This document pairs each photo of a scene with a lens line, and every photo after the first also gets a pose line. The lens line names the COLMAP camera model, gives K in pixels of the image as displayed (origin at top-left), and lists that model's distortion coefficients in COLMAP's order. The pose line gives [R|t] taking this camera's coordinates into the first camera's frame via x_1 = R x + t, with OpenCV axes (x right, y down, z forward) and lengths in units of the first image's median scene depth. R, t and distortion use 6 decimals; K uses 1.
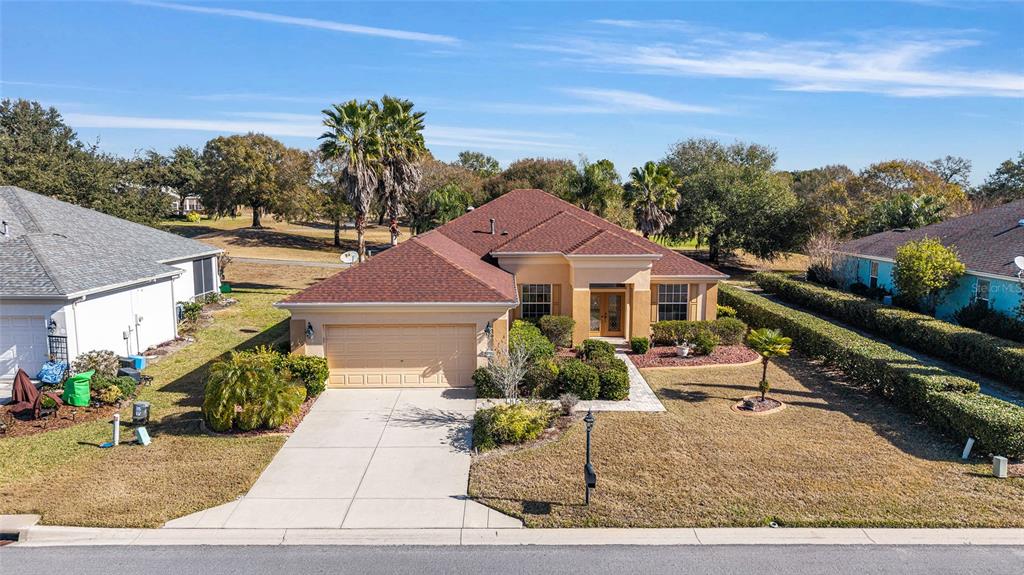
lens RADIAL K [[691.4, 0, 512.0], [0, 691.4, 287.5], [0, 0, 1]] dist [0.010010, -0.003132]
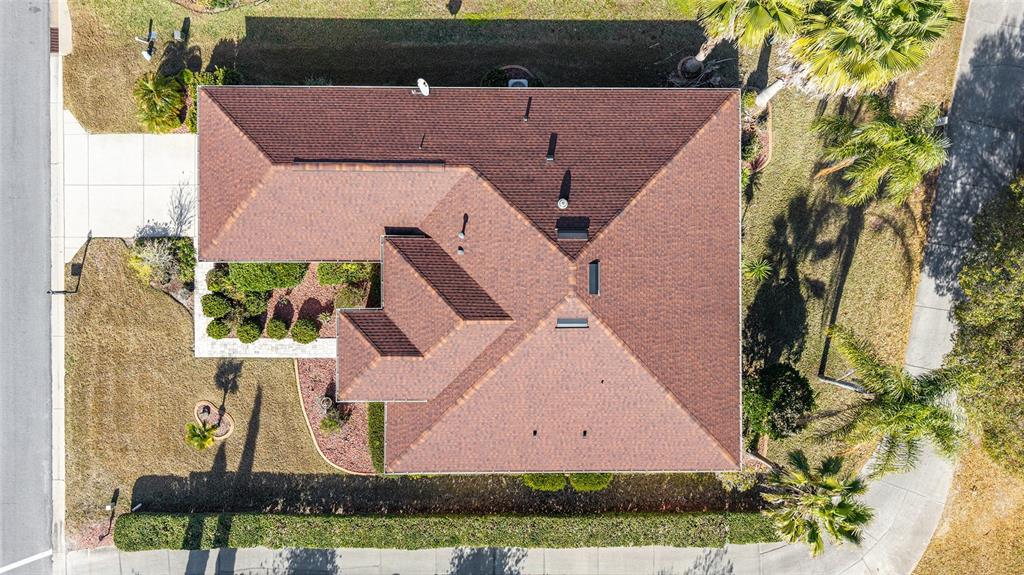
lens RADIAL K [[691.4, 0, 512.0], [0, 691.4, 287.5], [0, 0, 1]] dist [0.010010, -0.003132]
pose [[-0.012611, 0.999892, -0.007561, 0.063192], [-0.136771, 0.005766, 0.990586, -1.432150], [0.990522, 0.013527, 0.136683, 1.429995]]
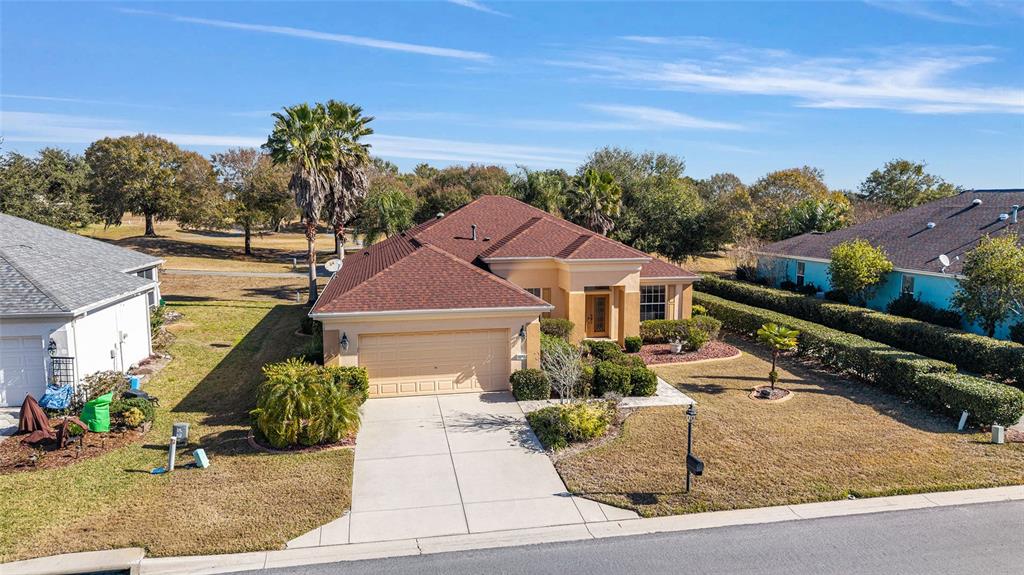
lens RADIAL K [[691.4, 0, 512.0], [0, 691.4, 287.5], [0, 0, 1]] dist [0.010010, -0.003132]
pose [[0.983276, -0.023026, 0.180658, -0.236101], [0.024492, 0.999683, -0.005885, -0.001219], [-0.180465, 0.010212, 0.983528, -0.002445]]
